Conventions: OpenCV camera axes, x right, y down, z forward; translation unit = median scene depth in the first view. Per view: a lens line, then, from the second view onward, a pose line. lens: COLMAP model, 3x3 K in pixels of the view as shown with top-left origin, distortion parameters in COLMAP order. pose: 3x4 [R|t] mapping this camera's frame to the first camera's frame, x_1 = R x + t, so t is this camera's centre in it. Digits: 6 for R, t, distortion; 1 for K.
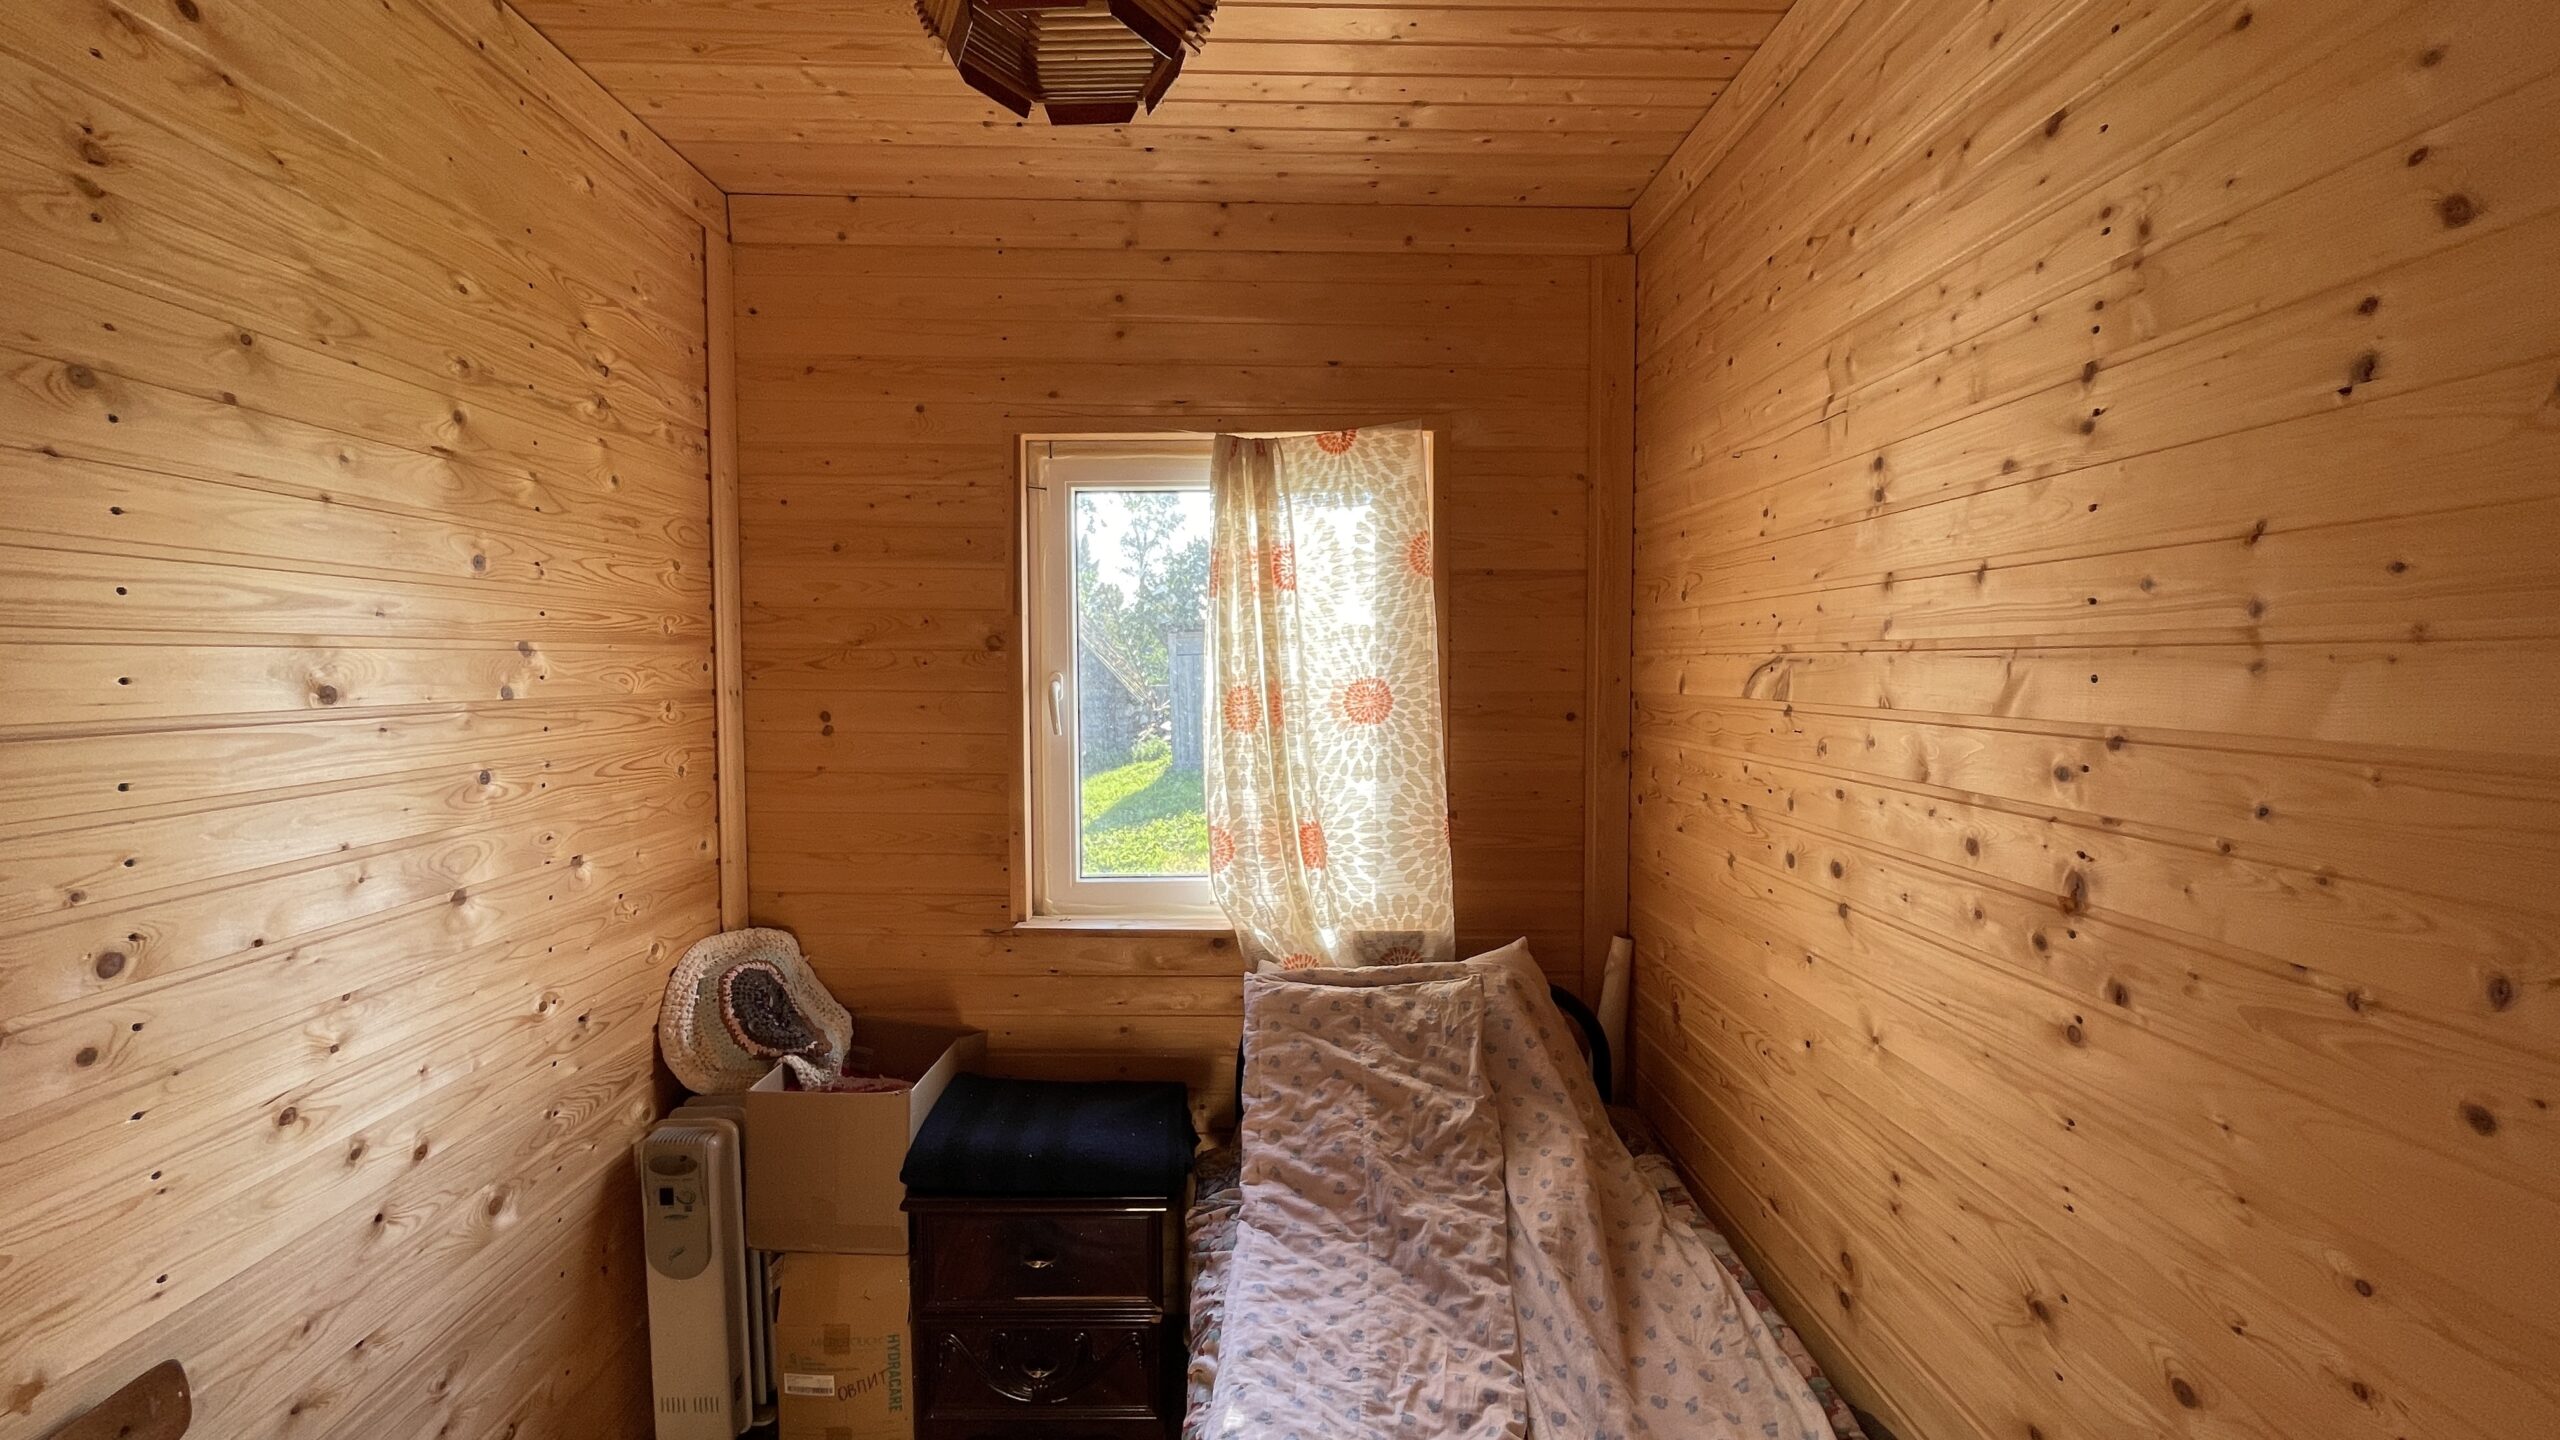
lens RADIAL K [[1041.9, 0, 1274.2], [0, 1041.9, 708.6], [0, 0, 1]] dist [-0.003267, -0.000144]
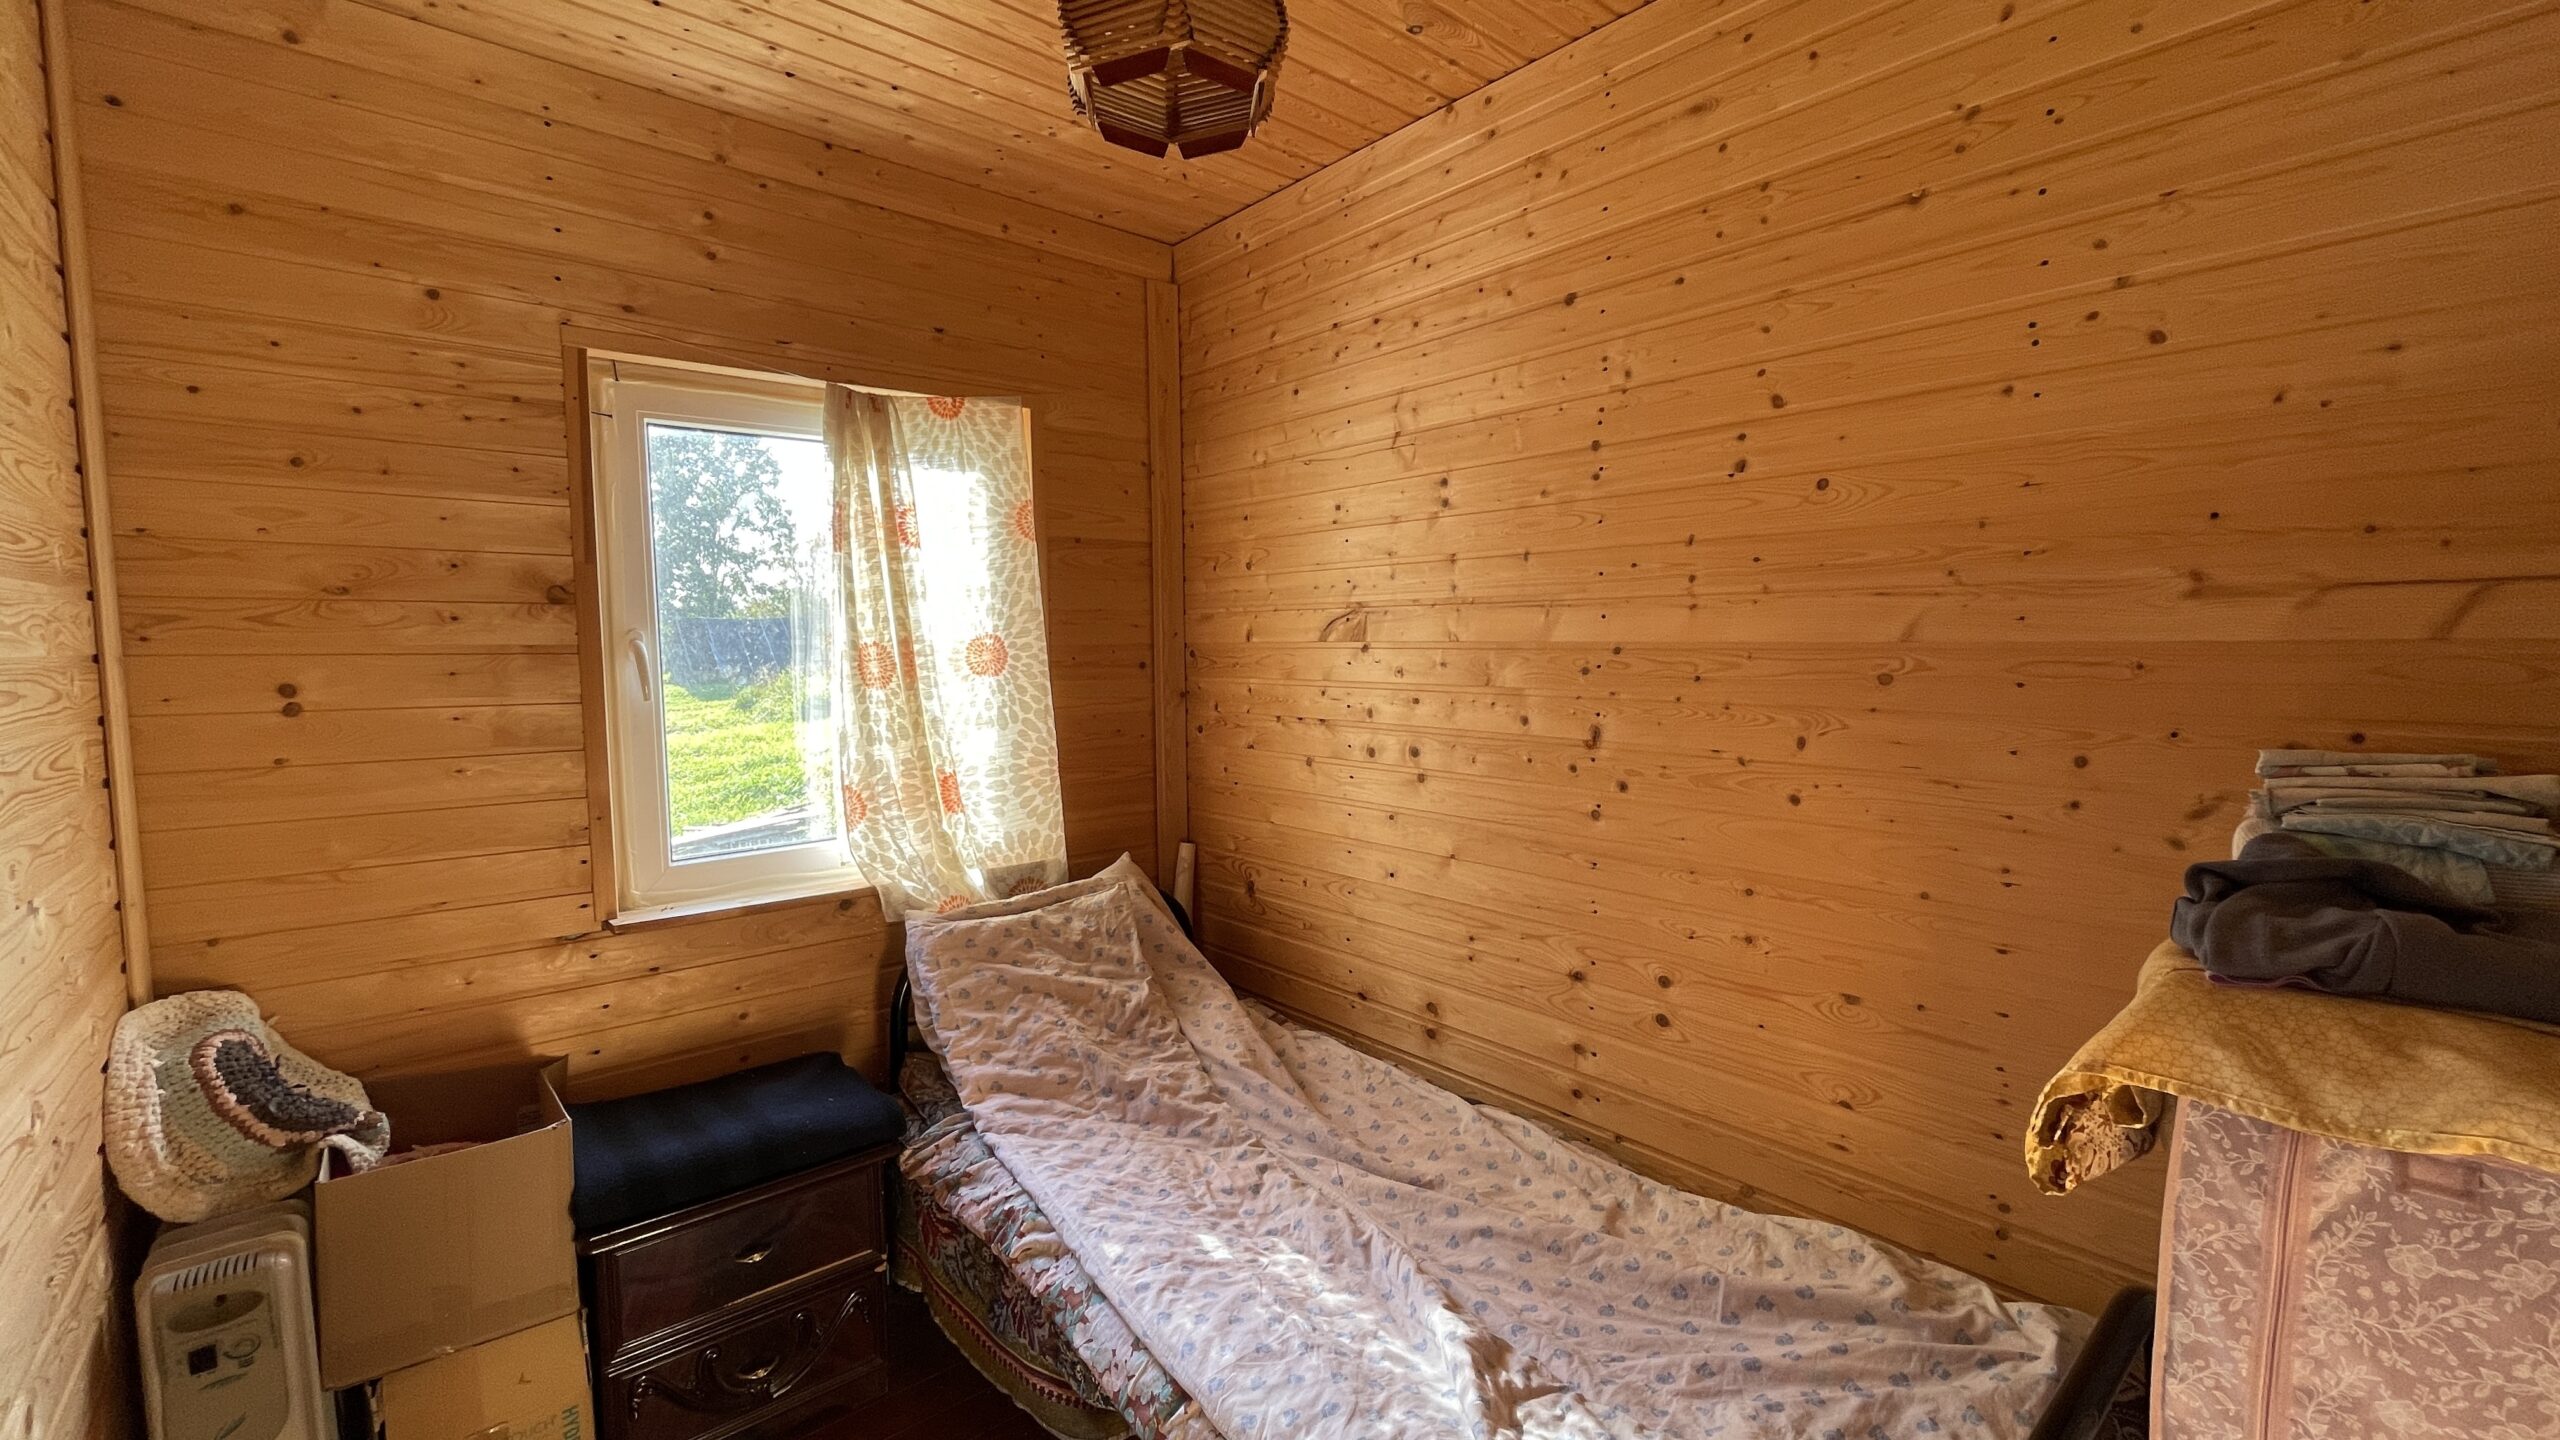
lens RADIAL K [[1041.9, 0, 1272.6], [0, 1041.9, 710.4], [0, 0, 1]] dist [-0.003267, -0.000144]
pose [[0.766990, -0.052809, 0.639482, -0.433320], [0.037146, 0.998590, 0.037912, 0.023307], [-0.640583, -0.005324, 0.767870, -0.013800]]
